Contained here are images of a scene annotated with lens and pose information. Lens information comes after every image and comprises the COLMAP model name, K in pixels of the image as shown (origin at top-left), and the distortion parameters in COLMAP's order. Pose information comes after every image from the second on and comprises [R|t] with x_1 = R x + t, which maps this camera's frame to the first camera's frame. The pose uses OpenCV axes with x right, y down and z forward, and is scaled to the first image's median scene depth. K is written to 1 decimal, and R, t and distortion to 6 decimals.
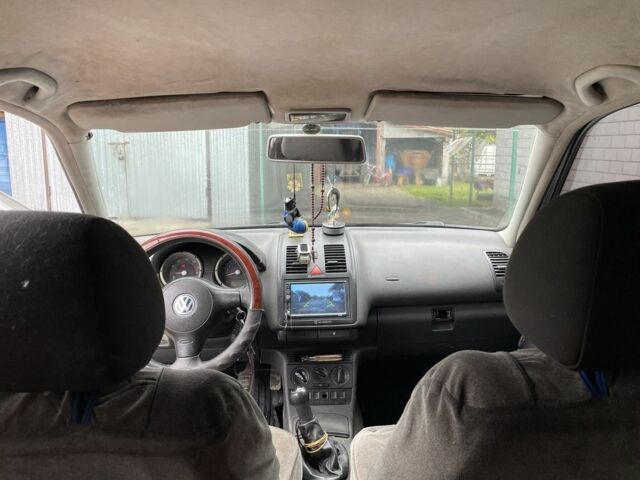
lens RADIAL K [[638.9, 0, 325.2], [0, 638.9, 241.3], [0, 0, 1]] dist [0.136939, -0.219257]
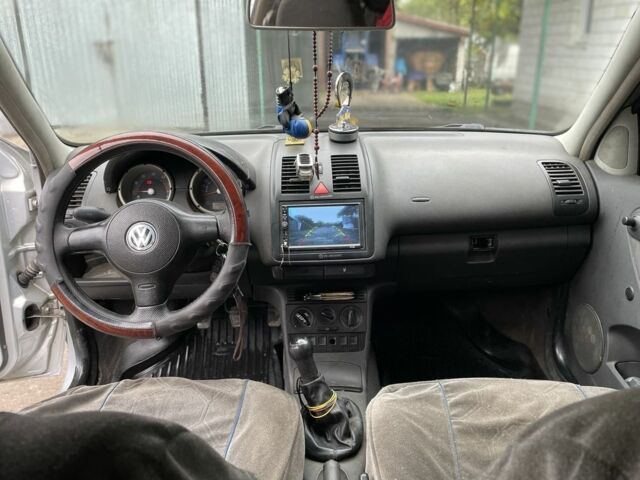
lens RADIAL K [[638.9, 0, 325.2], [0, 638.9, 241.3], [0, 0, 1]] dist [0.136939, -0.219257]
pose [[0.999959, -0.003091, -0.008475, -0.002792], [0.004213, 0.990723, 0.135834, 0.003809], [0.007976, -0.135864, 0.990695, 0.228894]]
